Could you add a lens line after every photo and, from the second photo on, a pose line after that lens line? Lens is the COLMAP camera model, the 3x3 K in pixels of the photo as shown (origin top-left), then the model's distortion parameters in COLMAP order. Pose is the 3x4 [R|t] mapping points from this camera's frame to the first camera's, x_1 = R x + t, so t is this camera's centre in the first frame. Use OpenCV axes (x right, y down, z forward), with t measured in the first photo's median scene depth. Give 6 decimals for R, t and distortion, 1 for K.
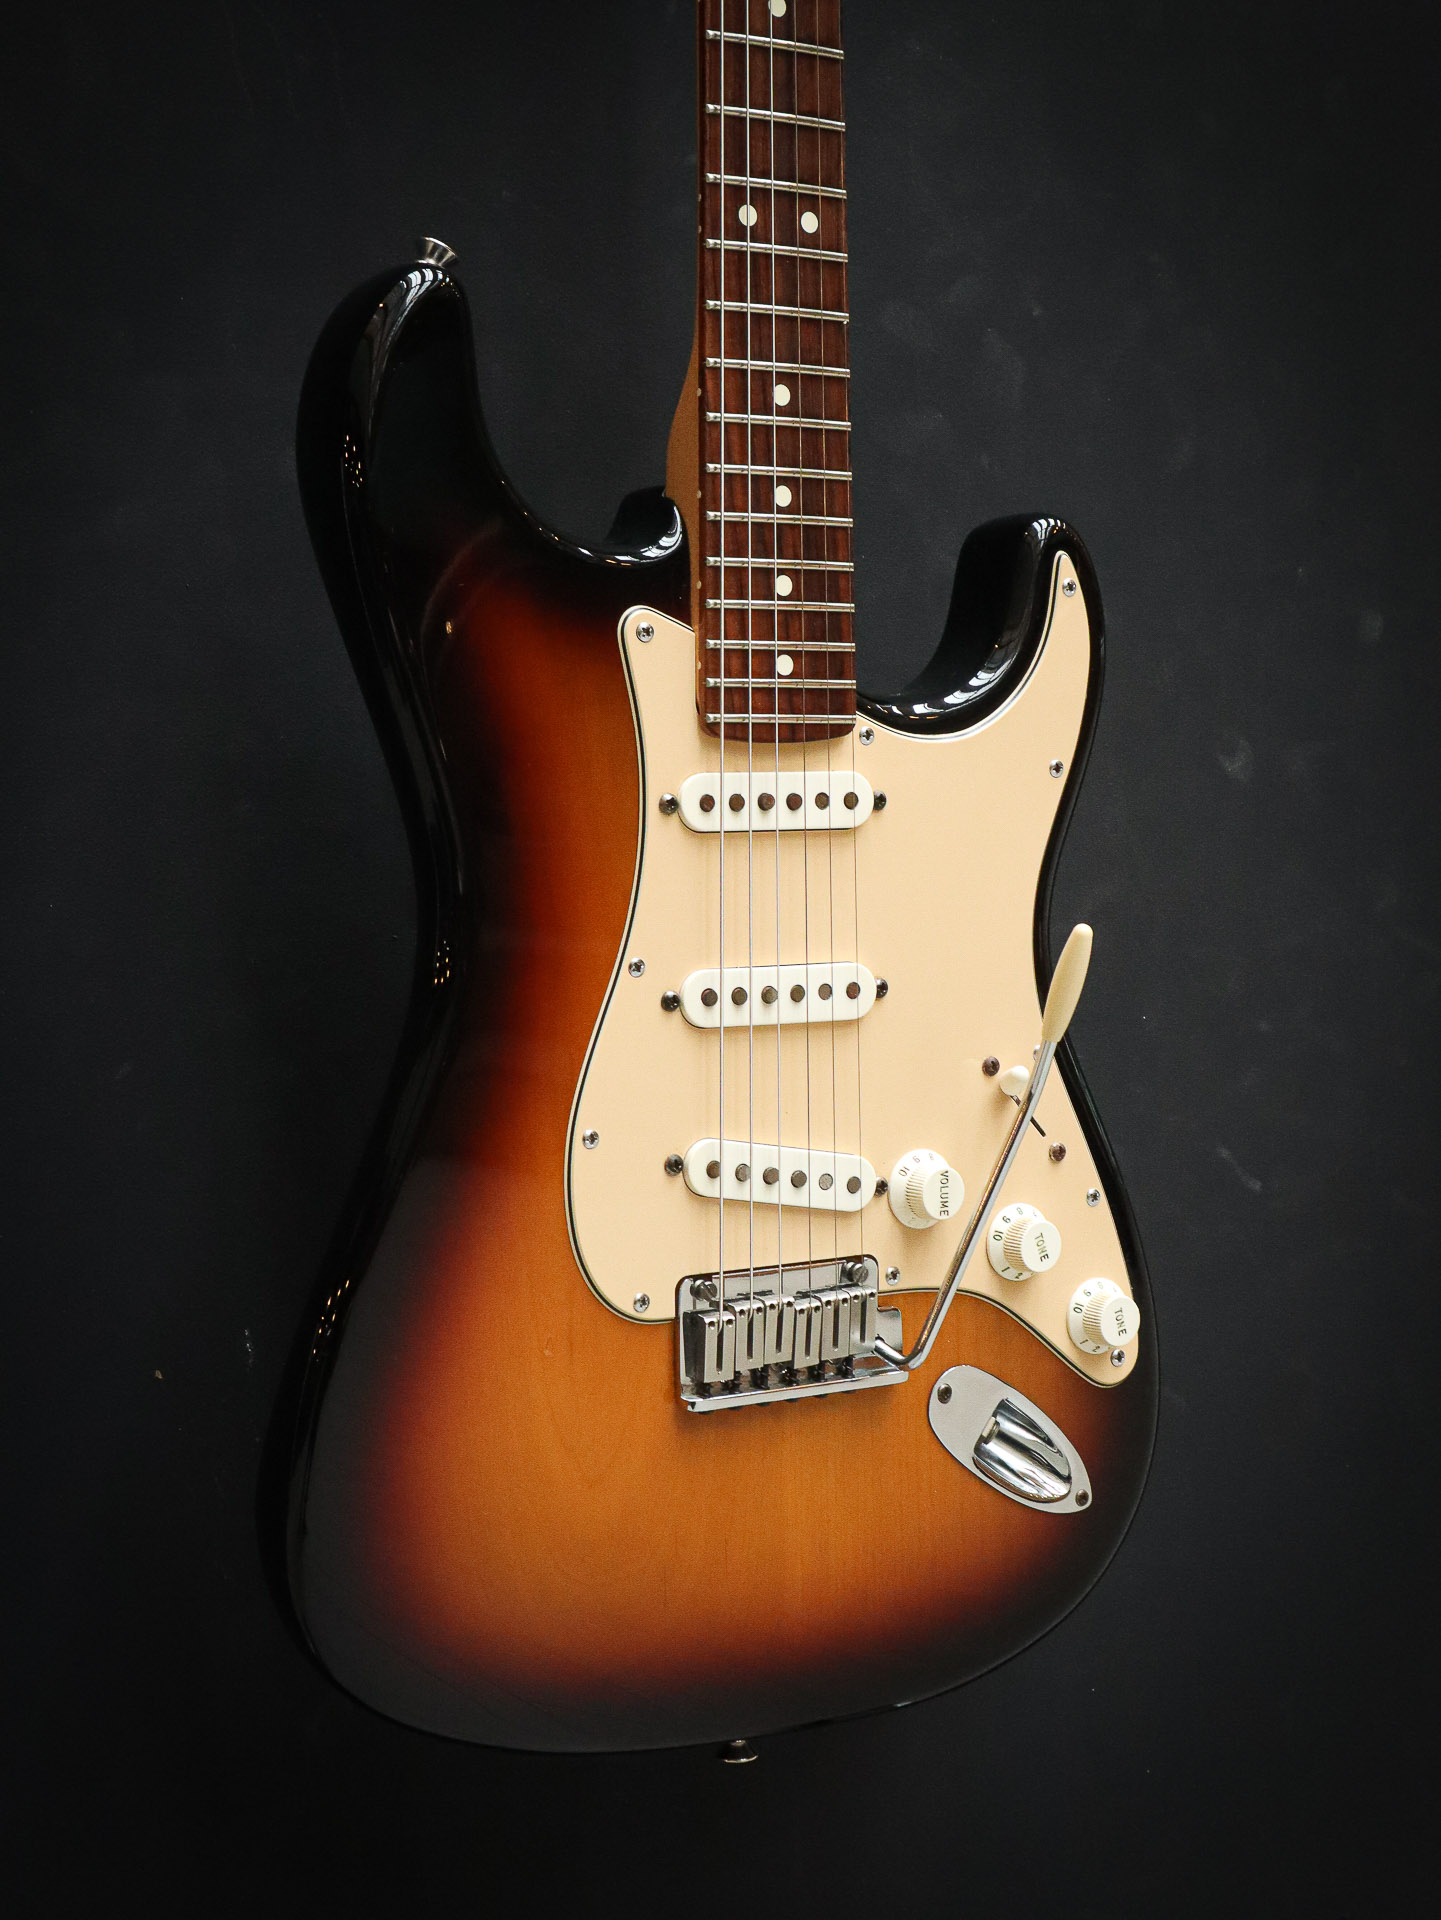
lens RADIAL K [[2873.6, 0, 722.0], [0, 2873.6, 924.1], [0, 0, 1]] dist [0.004892, 0.032884]
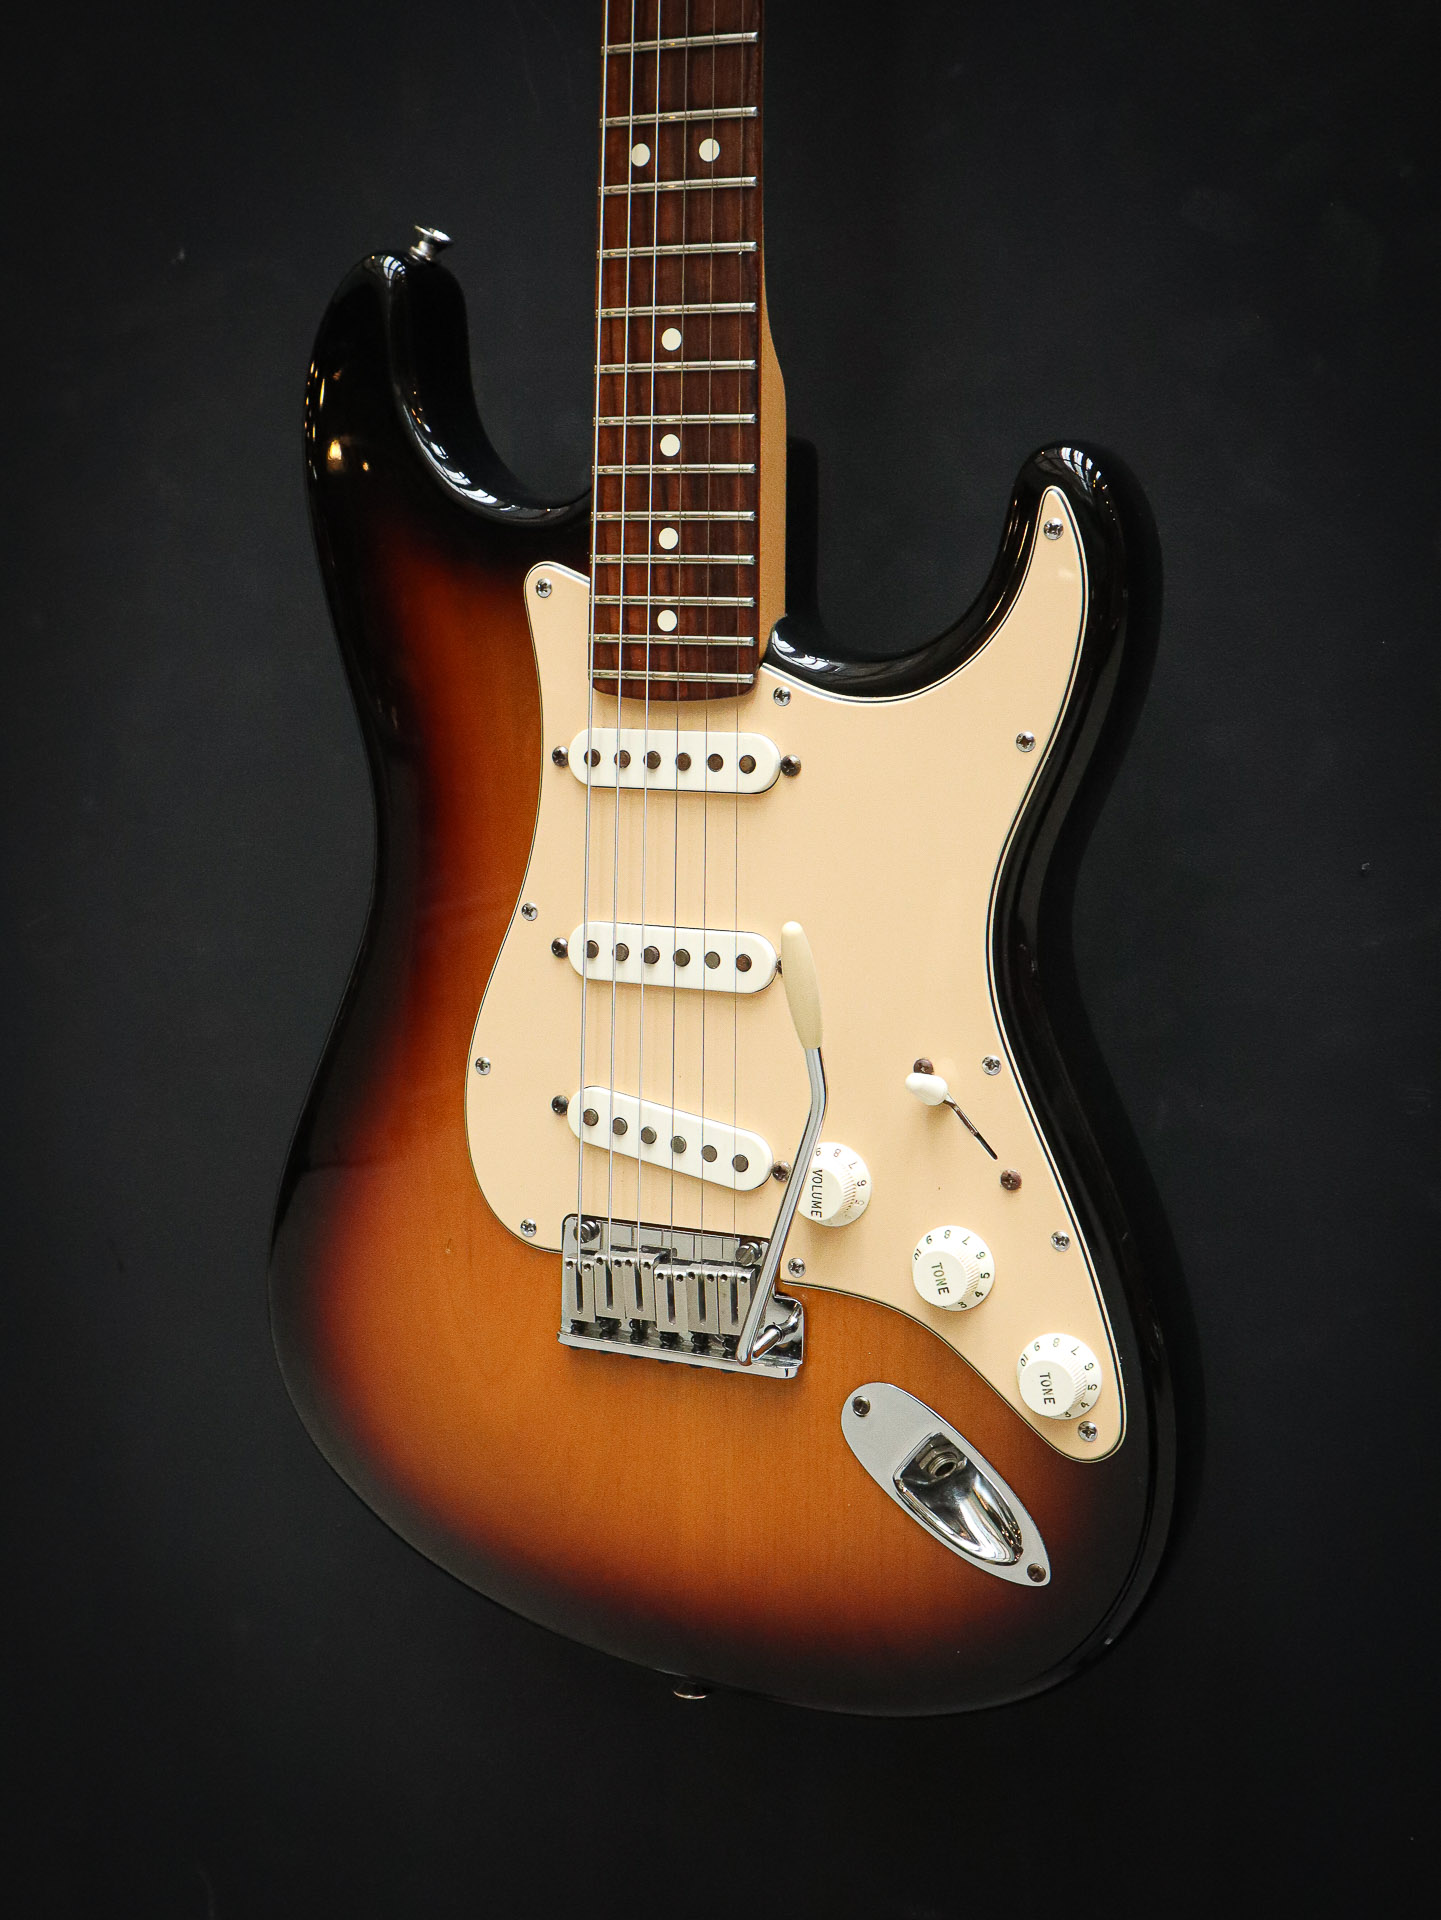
lens RADIAL K [[2312.9, 0, 717.9], [0, 2312.9, 926.3], [0, 0, 1]] dist [-0.008698, 0.018205]
pose [[0.567765, 0.121915, -0.814112, 0.680118], [-0.065982, 0.992530, 0.102618, -0.068852], [0.820542, -0.004546, 0.571568, 0.565550]]
